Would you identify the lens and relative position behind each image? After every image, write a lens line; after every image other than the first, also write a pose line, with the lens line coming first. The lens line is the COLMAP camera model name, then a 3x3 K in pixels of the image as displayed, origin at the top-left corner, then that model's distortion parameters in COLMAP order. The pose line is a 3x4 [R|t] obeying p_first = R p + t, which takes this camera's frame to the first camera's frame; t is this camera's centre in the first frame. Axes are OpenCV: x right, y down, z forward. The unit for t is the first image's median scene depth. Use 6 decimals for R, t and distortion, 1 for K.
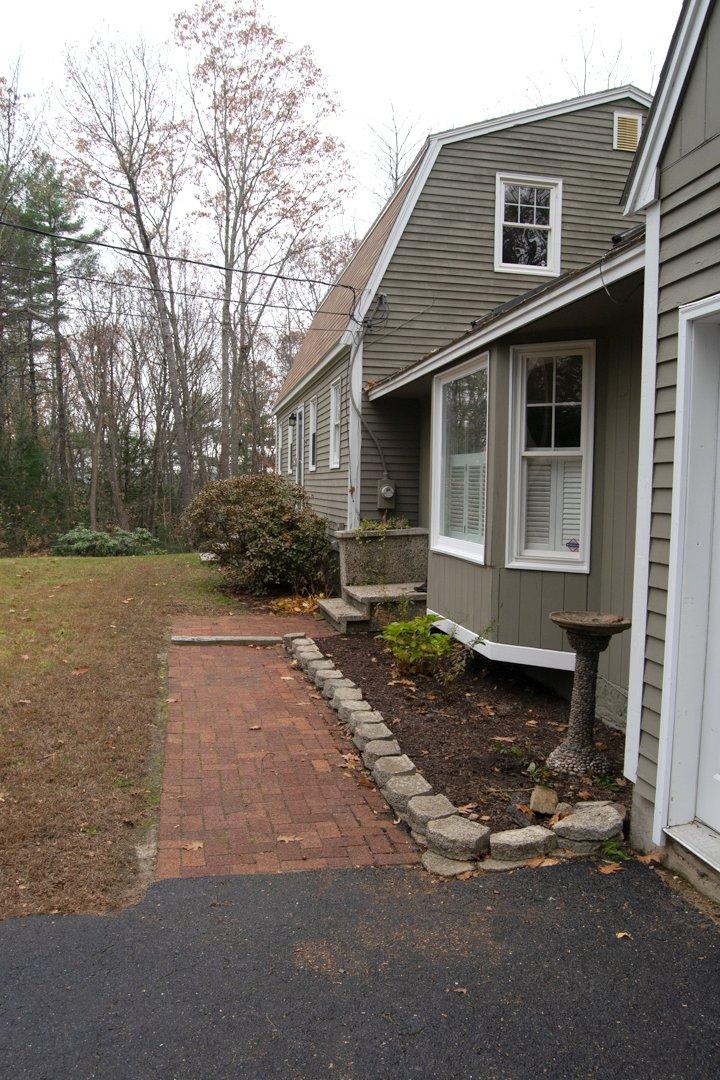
lens RADIAL K [[840.1, 0, 360.0], [0, 840.1, 540.0], [0, 0, 1]] dist [-0.064456, -0.003956]
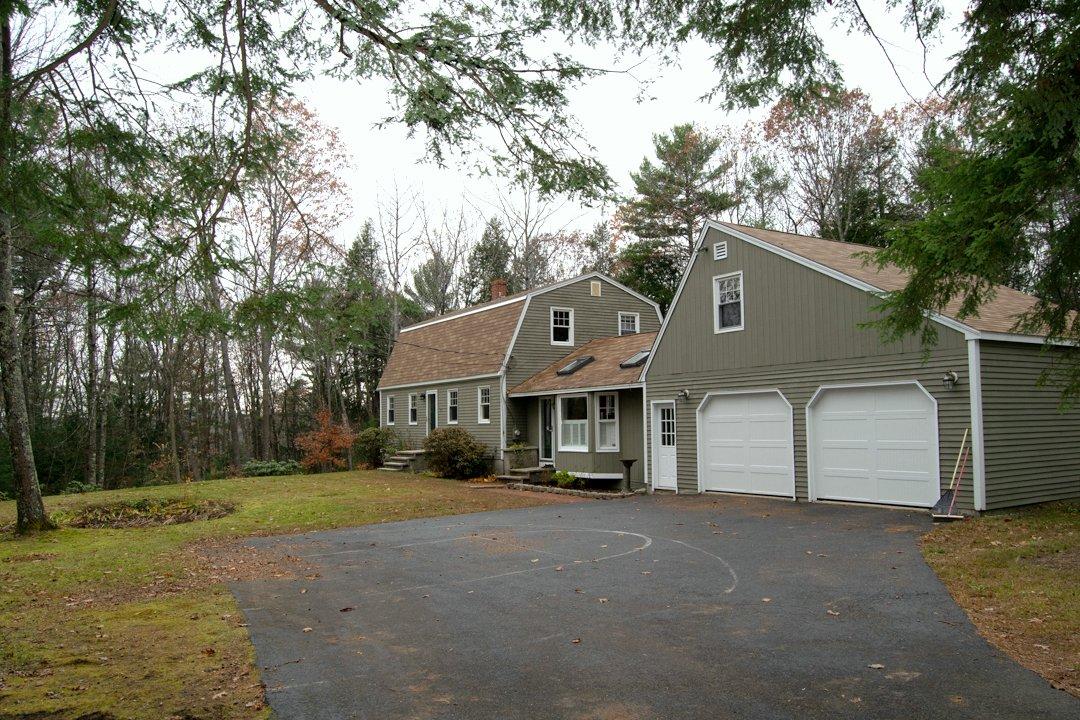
lens RADIAL K [[840.1, 0, 540.0], [0, 840.1, 360.0], [0, 0, 1]] dist [-0.064456, -0.003956]
pose [[0.935593, -0.006569, 0.353019, -0.799917], [0.055202, 0.990253, -0.127873, 0.052792], [-0.348738, 0.139125, 0.926837, -1.404382]]
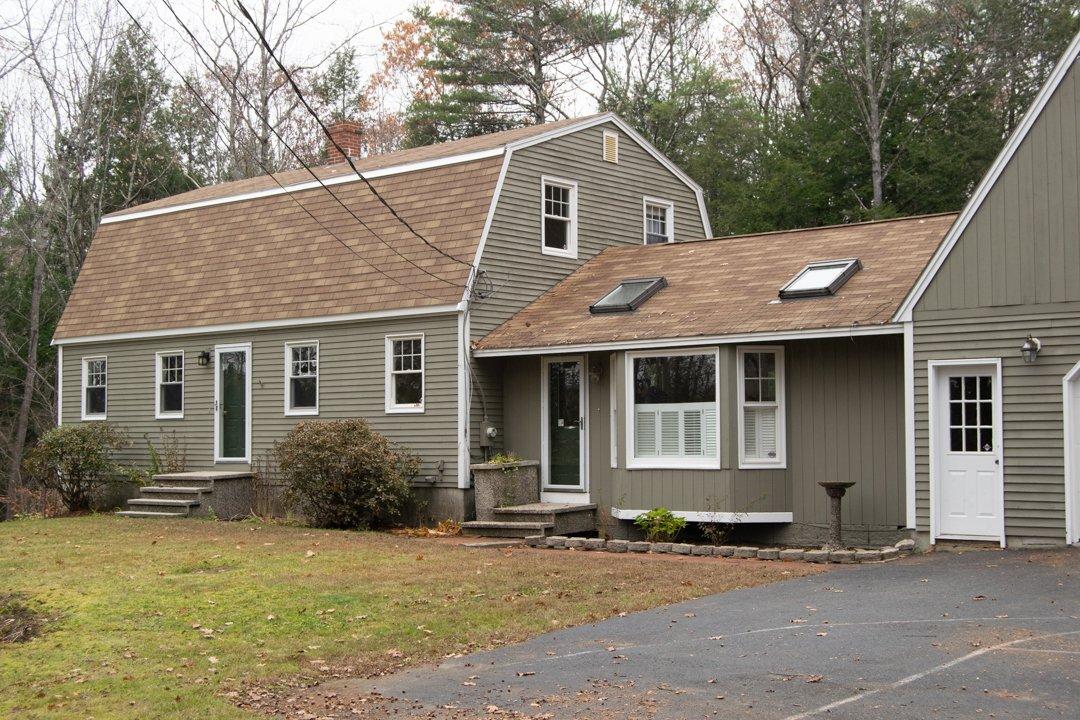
lens RADIAL K [[1477.0, 0, 540.0], [0, 1477.0, 360.0], [0, 0, 1]] dist [-0.029608, -0.013822]
pose [[0.767403, 0.008457, 0.641109, -1.285442], [0.062999, 0.994080, -0.088522, 0.031915], [-0.638062, 0.108321, 0.762327, -0.680021]]
